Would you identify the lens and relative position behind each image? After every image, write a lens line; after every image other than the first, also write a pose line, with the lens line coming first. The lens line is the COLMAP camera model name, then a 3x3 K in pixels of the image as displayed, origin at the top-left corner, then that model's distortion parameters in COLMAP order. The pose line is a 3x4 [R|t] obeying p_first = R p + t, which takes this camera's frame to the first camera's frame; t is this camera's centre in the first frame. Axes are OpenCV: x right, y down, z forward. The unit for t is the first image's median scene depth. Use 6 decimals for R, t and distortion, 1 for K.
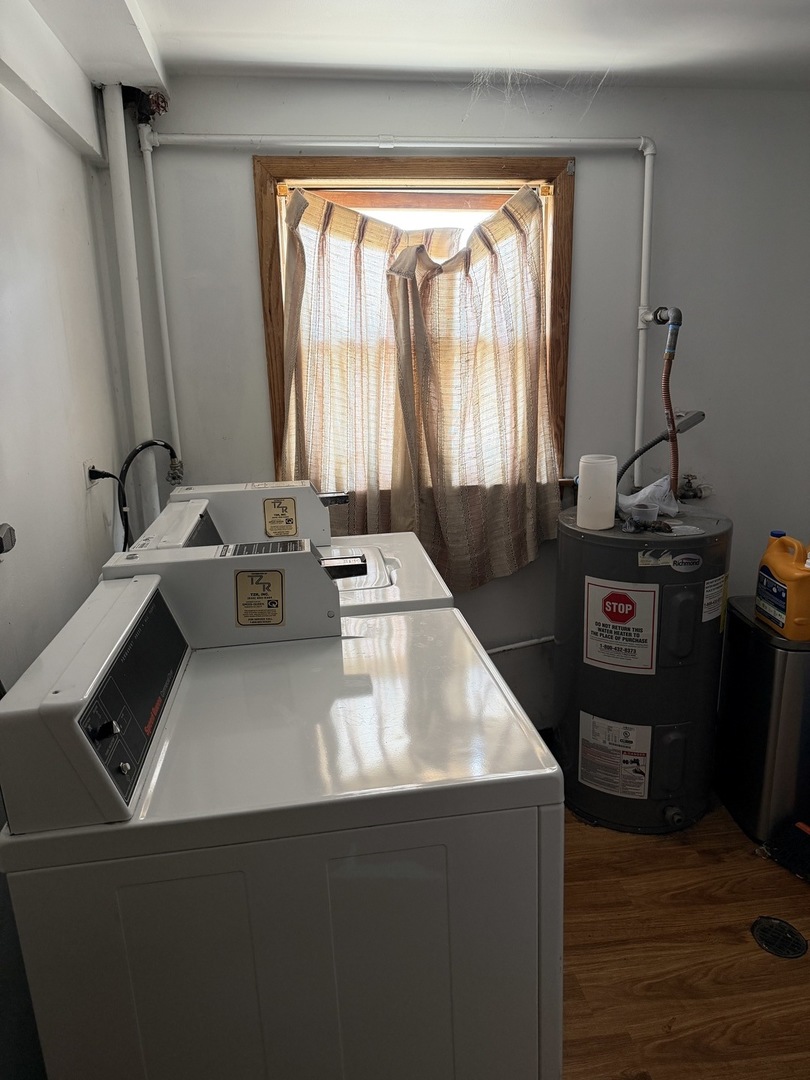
lens RADIAL K [[769.0, 0, 405.0], [0, 769.0, 540.0], [0, 0, 1]] dist [-0.000427, -0.001217]
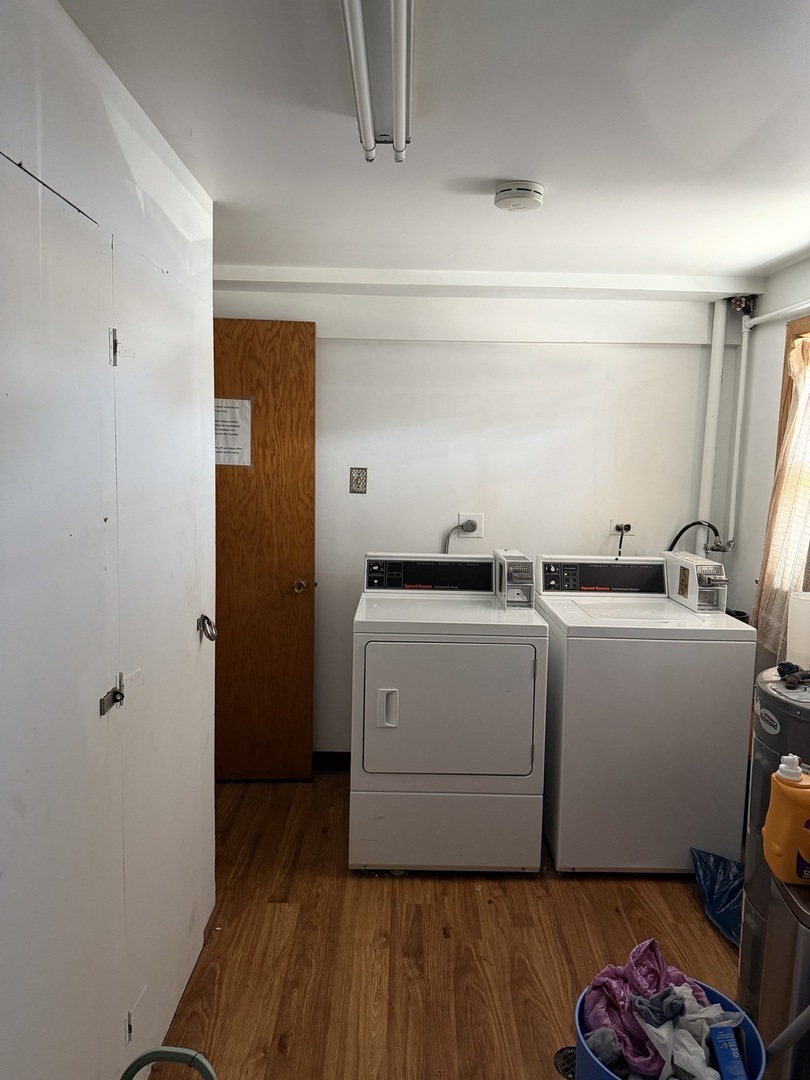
lens RADIAL K [[769.0, 0, 405.0], [0, 769.0, 540.0], [0, 0, 1]] dist [-0.000427, -0.001217]
pose [[-0.146931, 0.134184, -0.980003, 1.337551], [-0.261506, 0.950235, 0.169315, -0.214117], [0.953953, 0.281154, -0.104529, 0.677342]]
